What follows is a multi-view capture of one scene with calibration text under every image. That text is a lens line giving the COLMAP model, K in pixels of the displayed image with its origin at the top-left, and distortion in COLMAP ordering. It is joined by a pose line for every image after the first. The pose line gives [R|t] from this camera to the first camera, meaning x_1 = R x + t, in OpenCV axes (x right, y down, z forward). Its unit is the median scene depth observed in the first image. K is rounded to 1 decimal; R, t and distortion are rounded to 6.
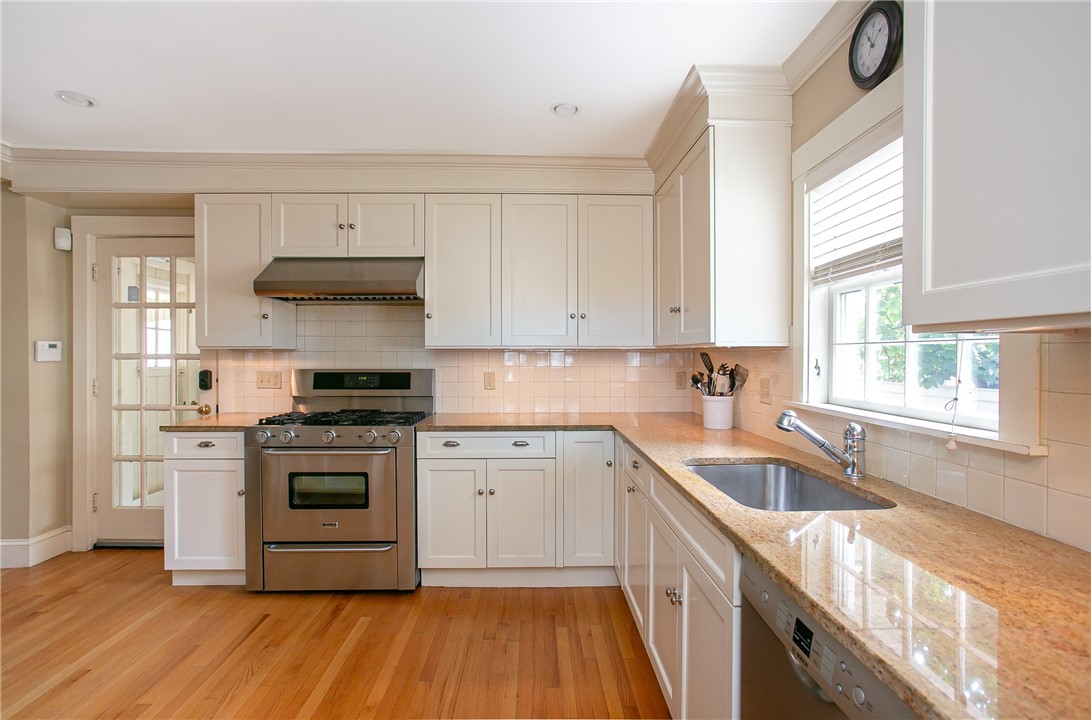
lens RADIAL K [[552.3, 0, 547.7], [0, 552.3, 356.2], [0, 0, 1]] dist [-0.056070, 0.038903]
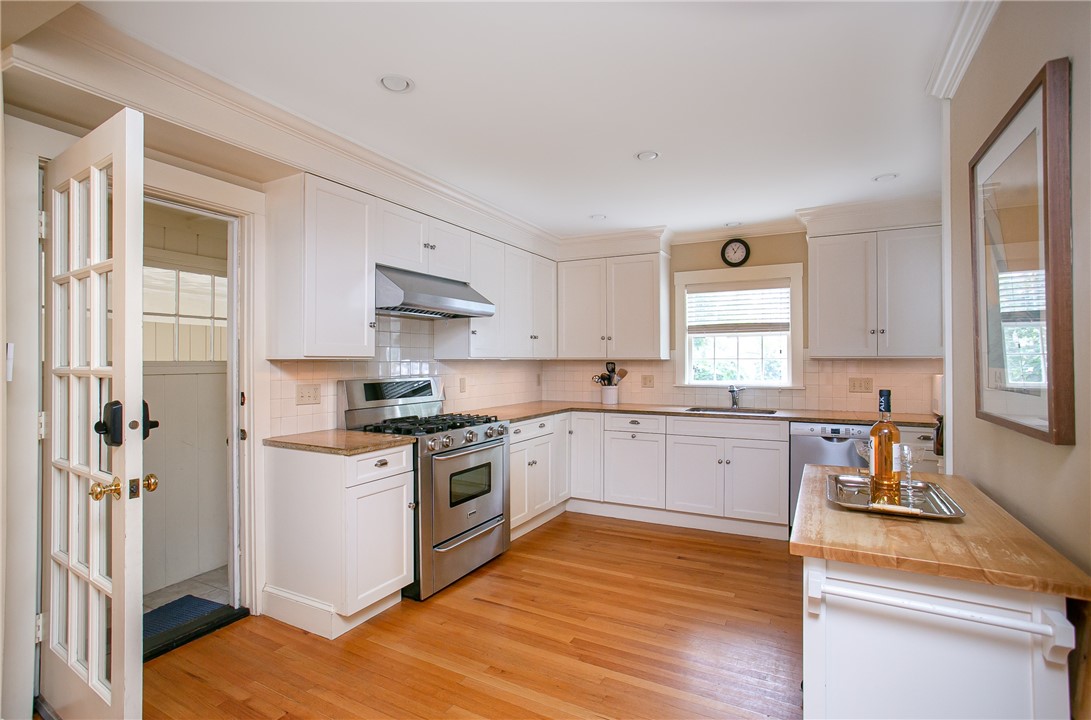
lens RADIAL K [[552.3, 0, 547.7], [0, 552.3, 356.2], [0, 0, 1]] dist [-0.056070, 0.038903]
pose [[0.460964, 0.008166, 0.887381, -1.429425], [0.004111, 0.999927, -0.011337, -0.006871], [-0.887409, 0.008874, 0.460897, 0.343279]]
